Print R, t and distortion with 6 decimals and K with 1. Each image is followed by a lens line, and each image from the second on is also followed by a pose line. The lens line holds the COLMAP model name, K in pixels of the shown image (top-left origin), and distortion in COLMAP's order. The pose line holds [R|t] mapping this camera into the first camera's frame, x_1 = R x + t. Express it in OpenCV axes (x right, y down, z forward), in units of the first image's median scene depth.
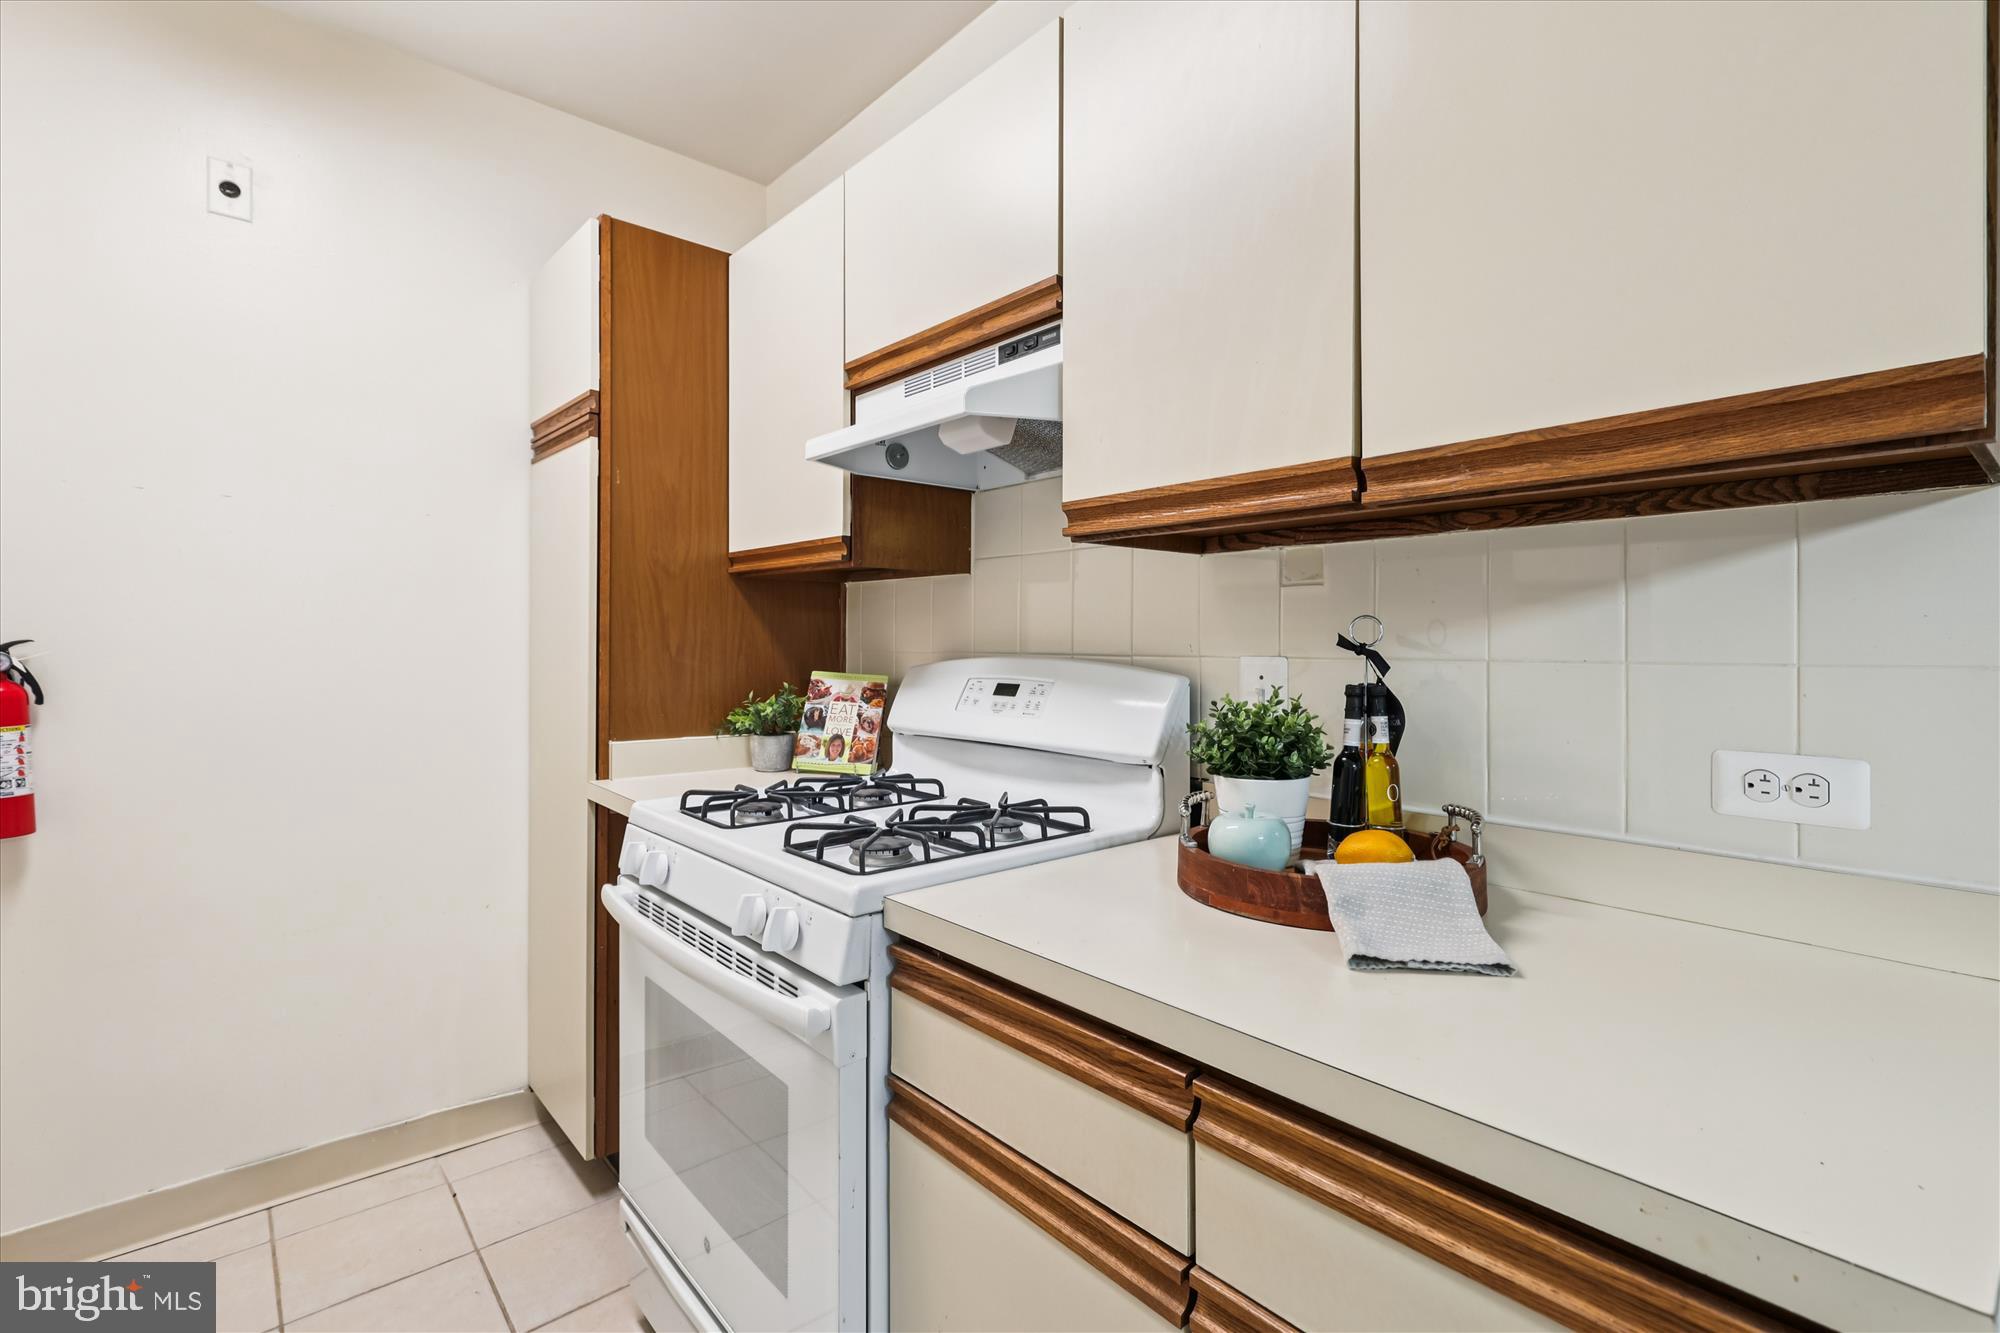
lens RADIAL K [[927.3, 0, 1012.4], [0, 927.3, 643.6], [0, 0, 1]] dist [0.002629, -0.000626]
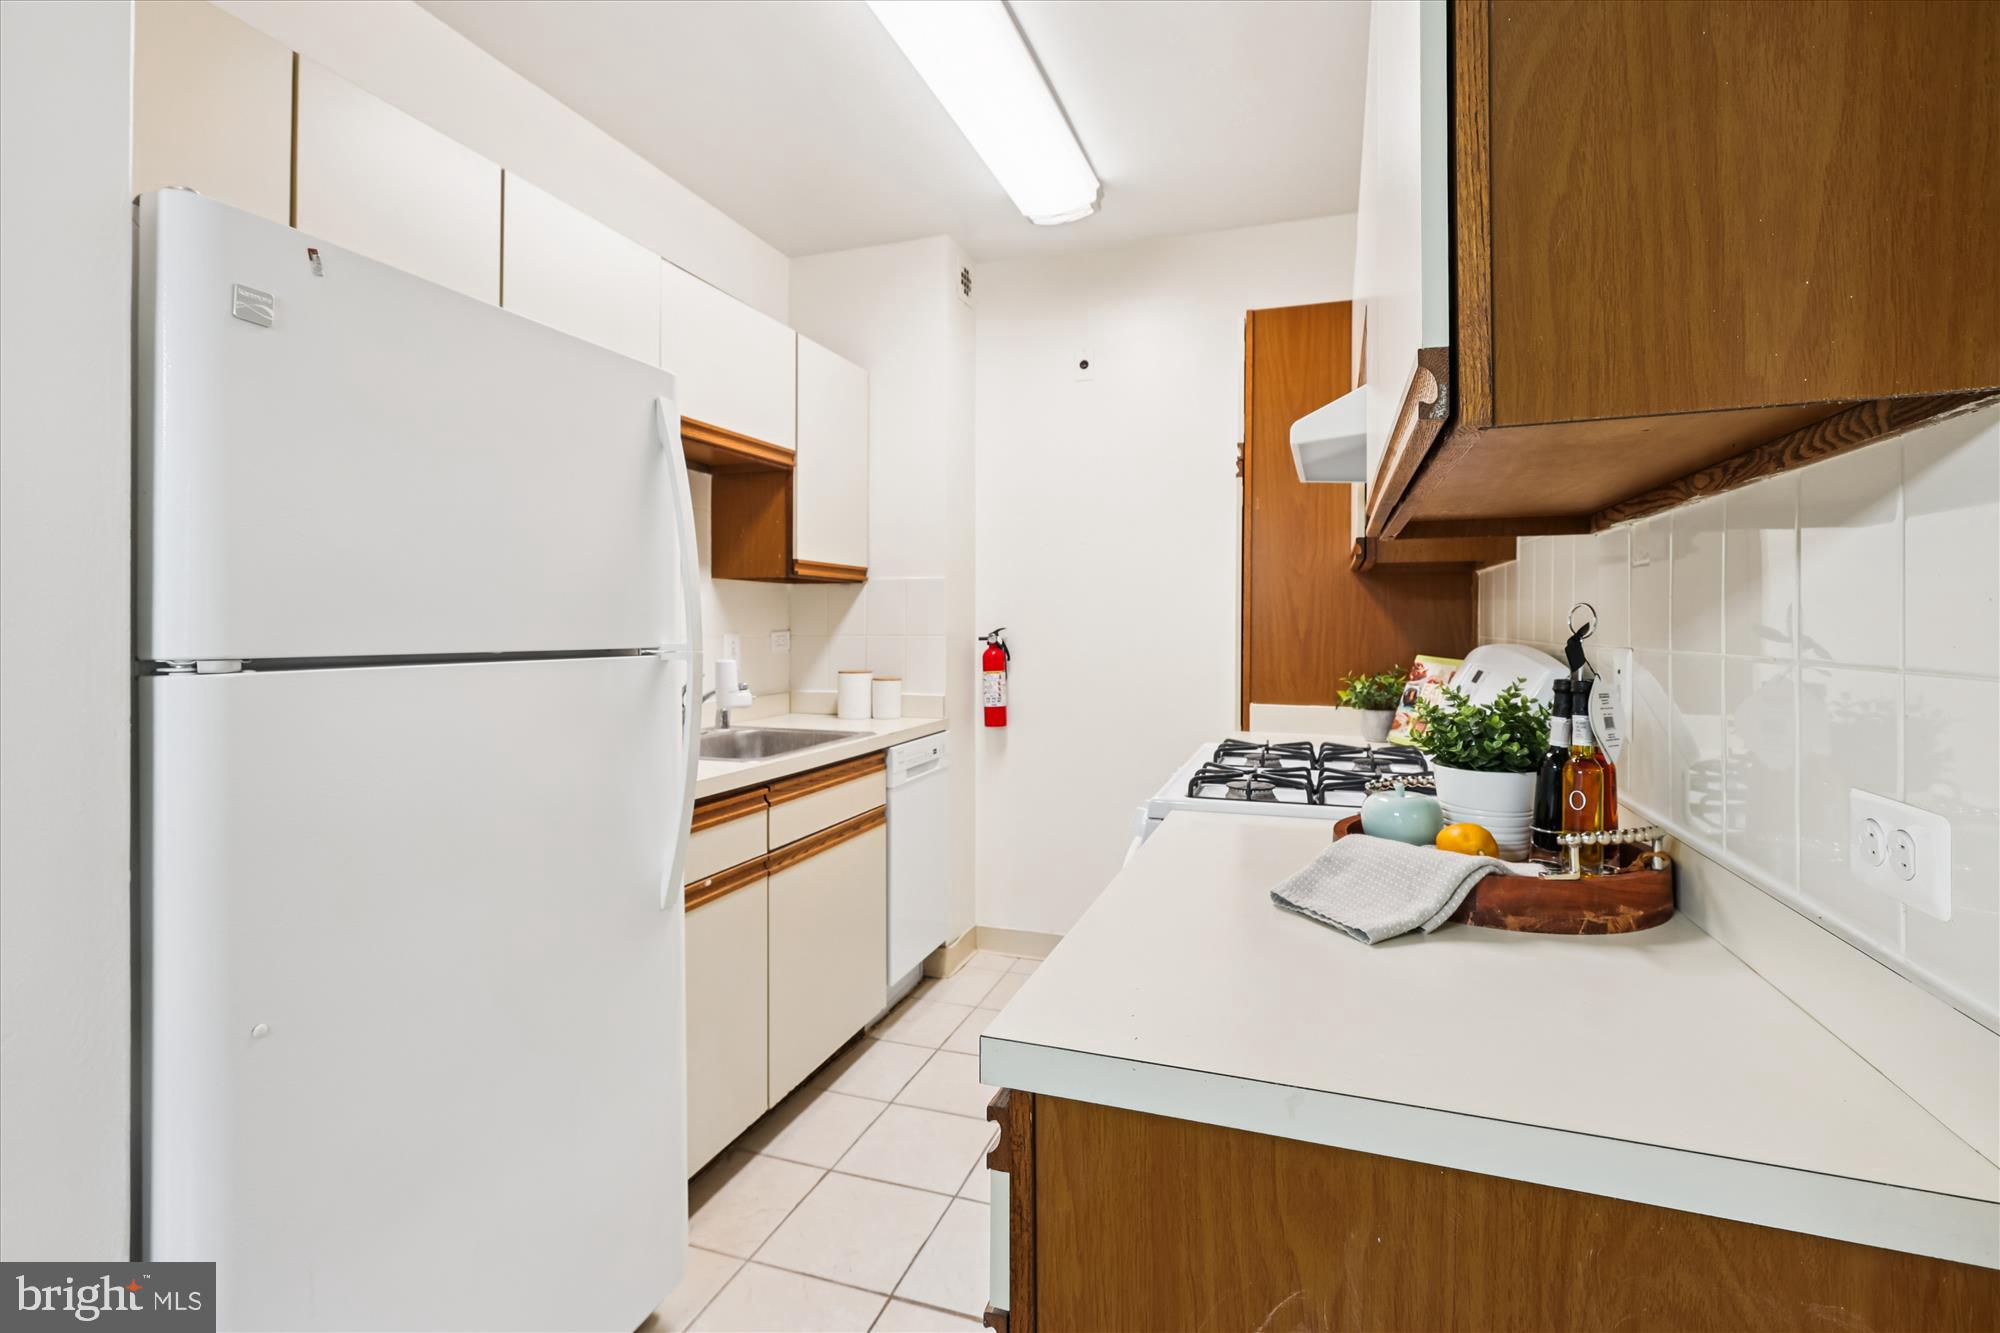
lens RADIAL K [[913.1, 0, 1000.9], [0, 913.1, 627.8], [0, 0, 1]] dist [0.000690, -0.000312]
pose [[0.481854, 0.000838, -0.876251, 0.515235], [0.000371, 0.999999, 0.001160, -0.004636], [0.876251, -0.000885, 0.481854, 0.047971]]
